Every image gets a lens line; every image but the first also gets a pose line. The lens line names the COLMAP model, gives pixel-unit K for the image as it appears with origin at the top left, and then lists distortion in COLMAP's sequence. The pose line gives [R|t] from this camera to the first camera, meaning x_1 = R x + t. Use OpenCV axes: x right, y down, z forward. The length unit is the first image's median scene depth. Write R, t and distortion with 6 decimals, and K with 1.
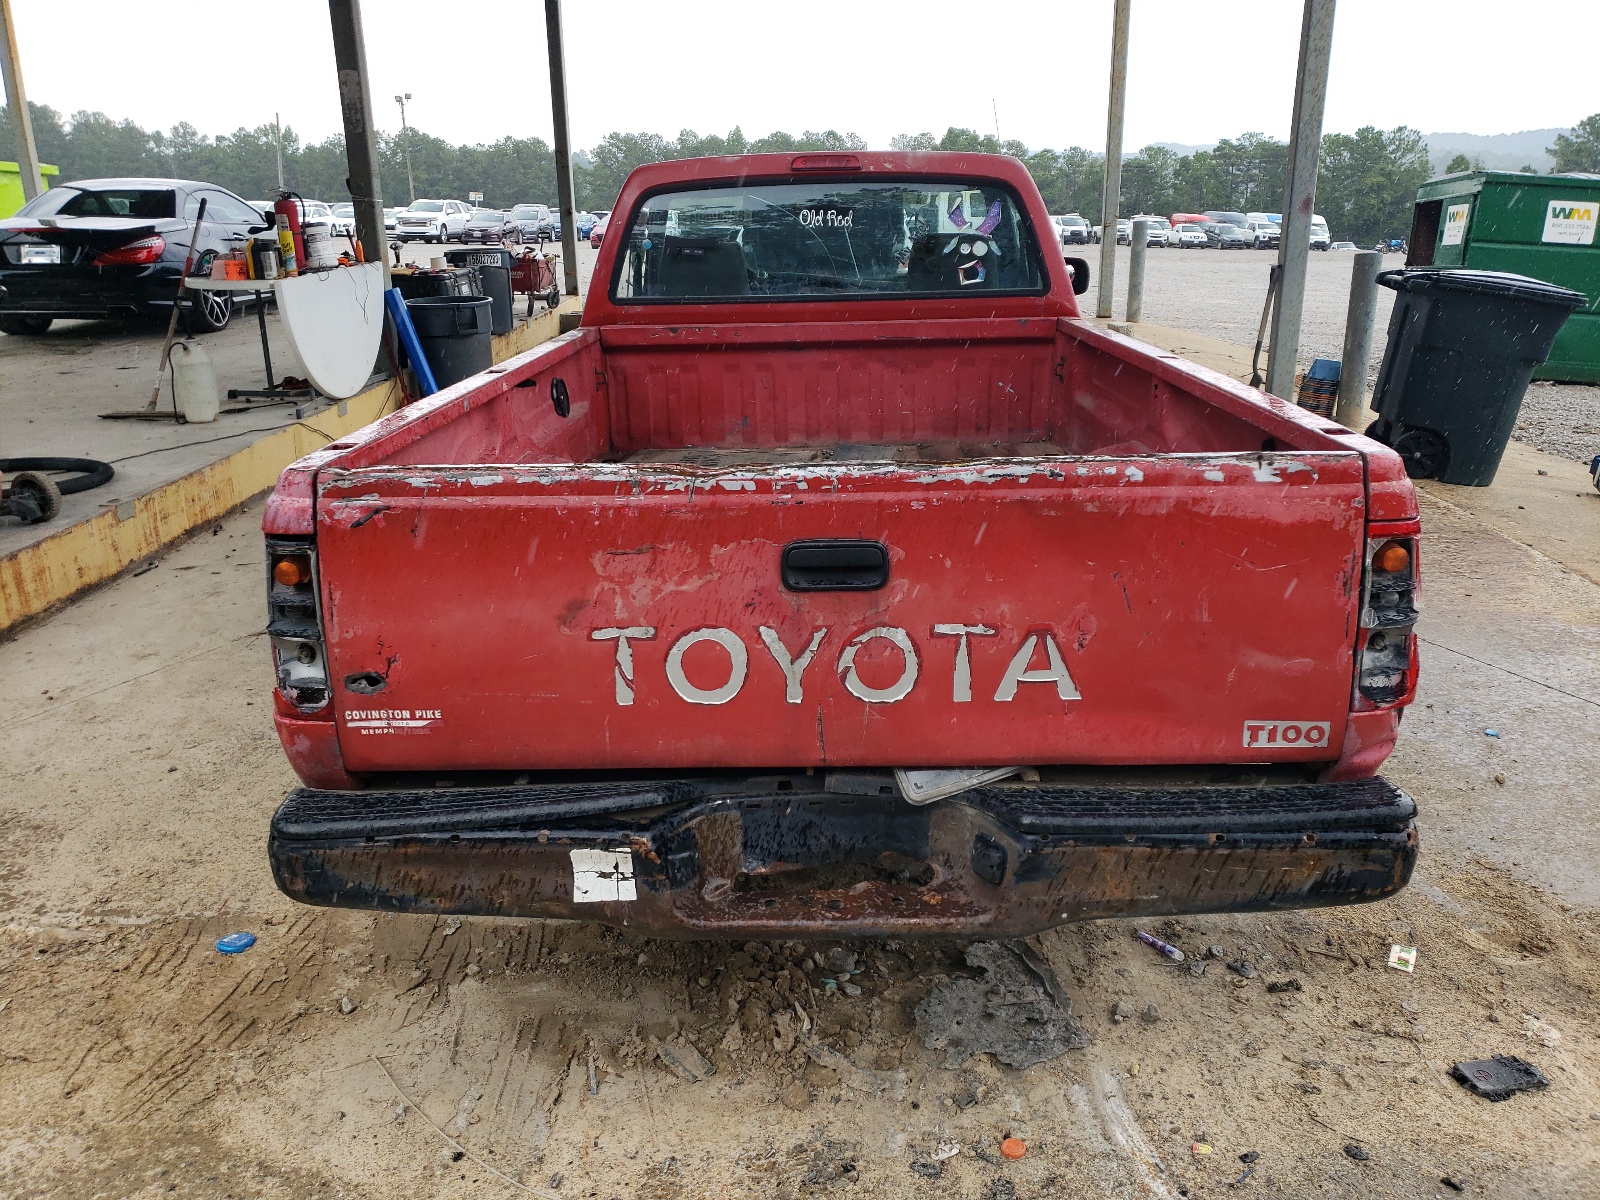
lens RADIAL K [[1225.0, 0, 800.0], [0, 1225.0, 600.0], [0, 0, 1]] dist [0.049716, -0.011014]
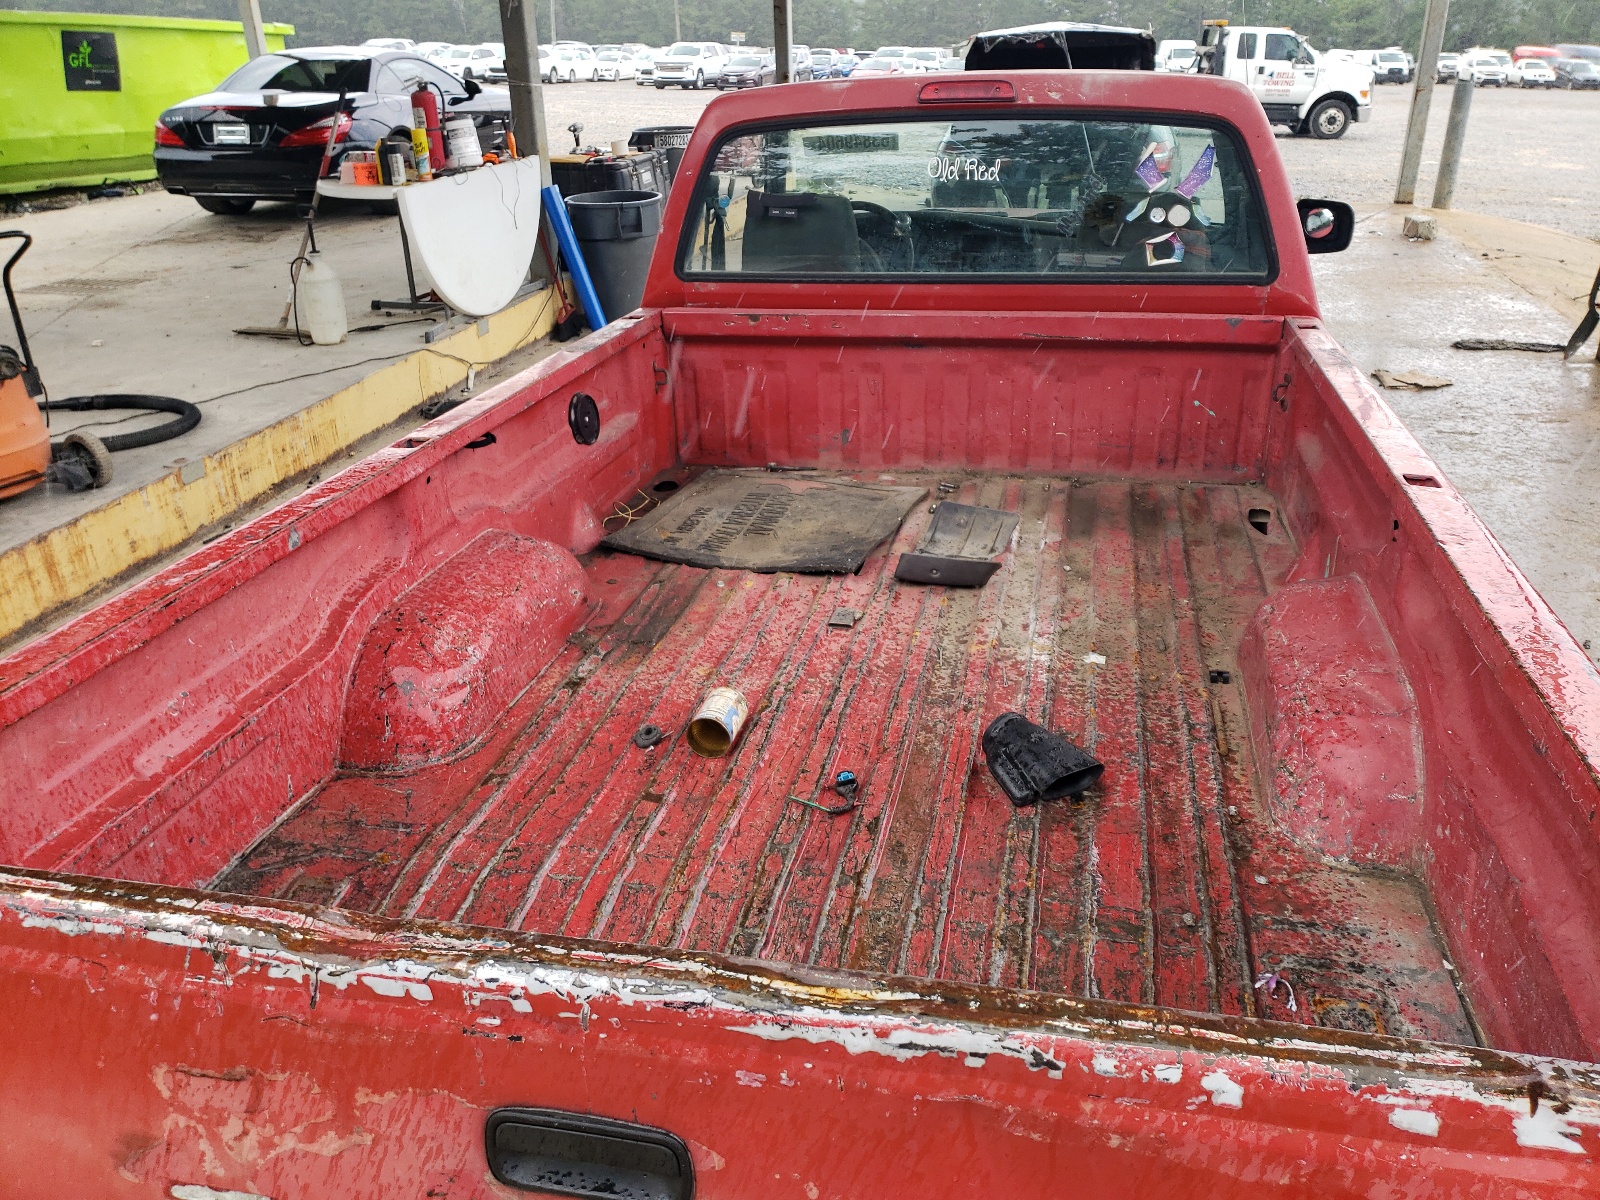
lens RADIAL K [[1215.3, 0, 818.8], [0, 1215.3, 598.8], [0, 0, 1]] dist [0.049951, -0.035223]
pose [[0.980853, 0.077842, -0.178515, 0.079198], [-0.056042, 0.990690, 0.124071, -0.131665], [0.186511, -0.111691, 0.976083, 0.228756]]
